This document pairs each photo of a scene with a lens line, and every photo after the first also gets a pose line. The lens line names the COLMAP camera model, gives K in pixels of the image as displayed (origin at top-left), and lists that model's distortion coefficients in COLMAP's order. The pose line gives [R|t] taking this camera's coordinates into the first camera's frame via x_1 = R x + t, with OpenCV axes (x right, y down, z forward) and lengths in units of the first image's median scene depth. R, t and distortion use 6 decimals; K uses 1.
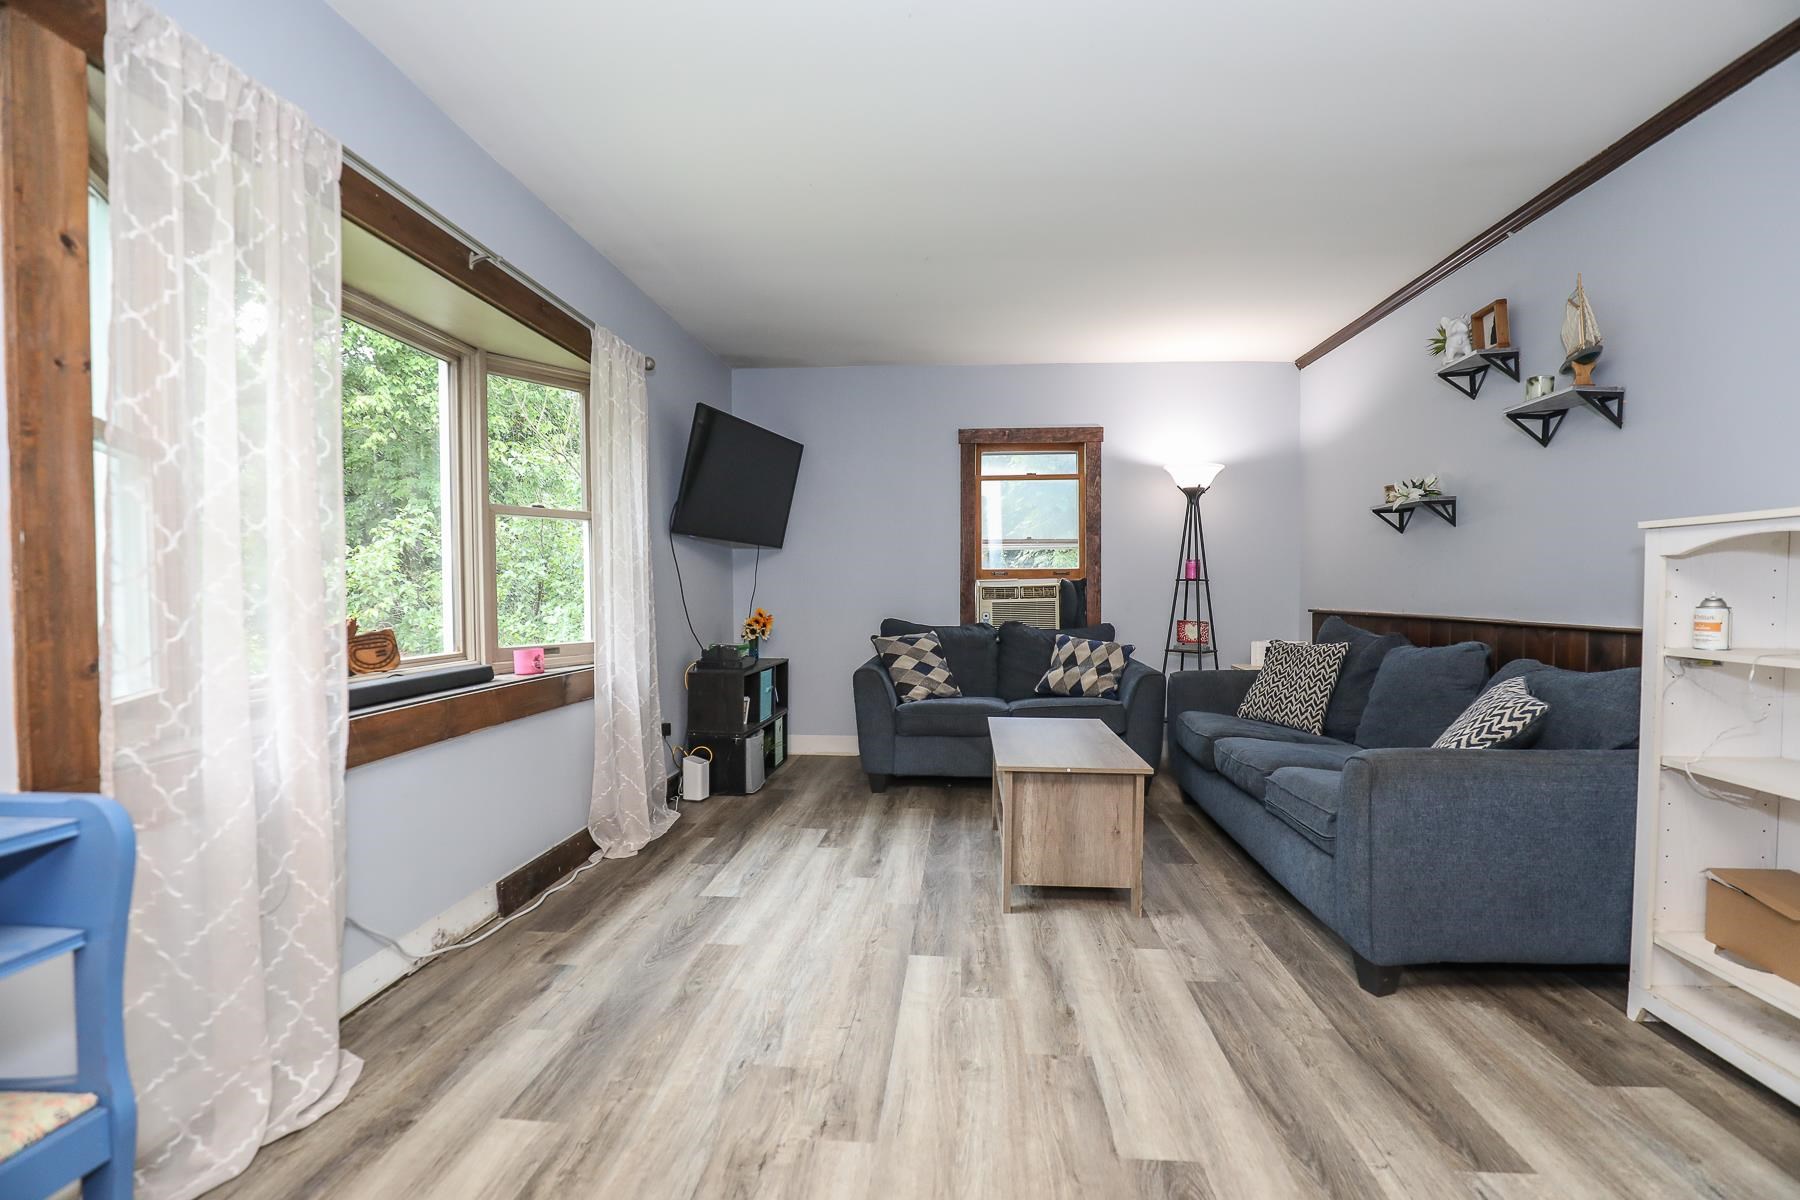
lens RADIAL K [[848.6, 0, 897.4], [0, 848.6, 613.3], [0, 0, 1]] dist [-0.022827, 0.000815]
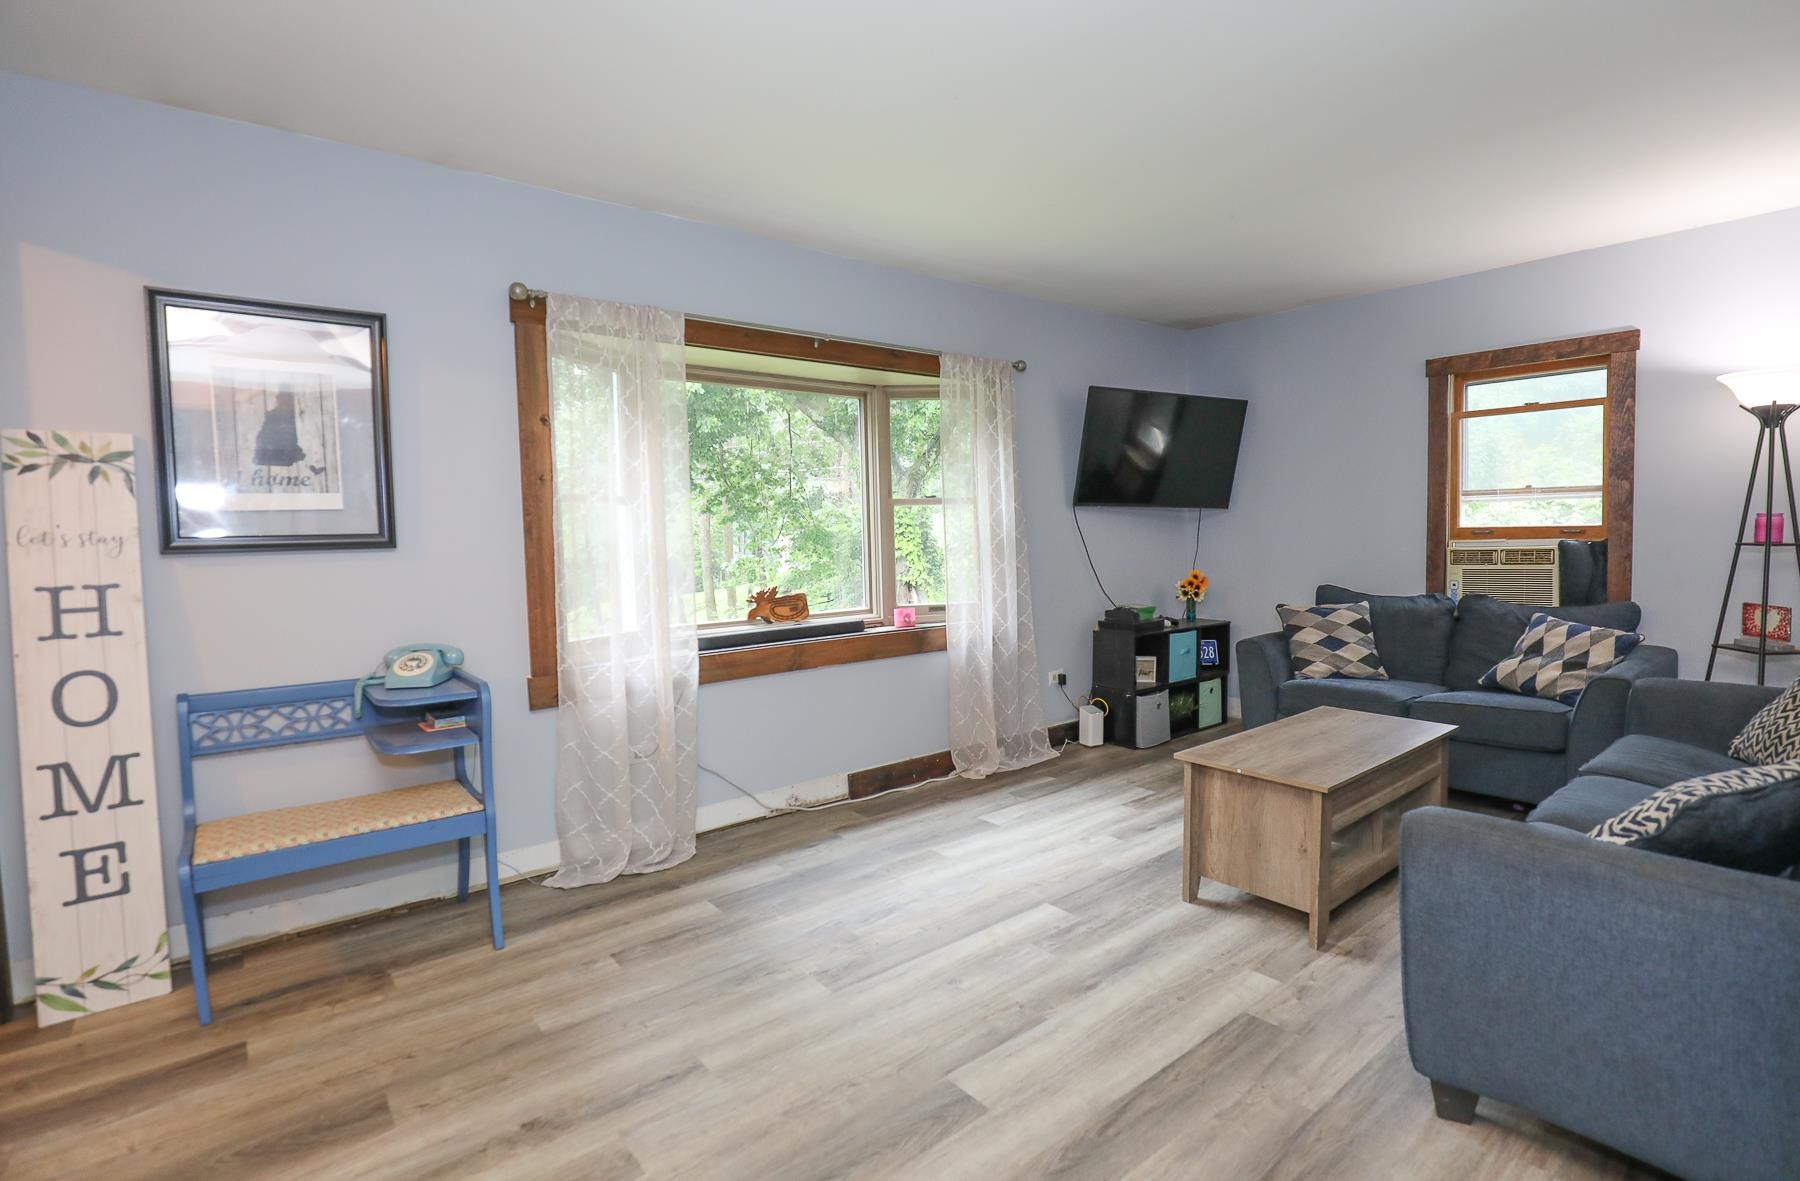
lens RADIAL K [[867.0, 0, 903.9], [0, 867.0, 584.3], [0, 0, 1]] dist [-0.021067, -0.000157]
pose [[0.686490, 0.032975, -0.726391, 0.587051], [0.000676, 0.998942, 0.045987, -0.061921], [0.727139, -0.032061, 0.685742, 0.069275]]
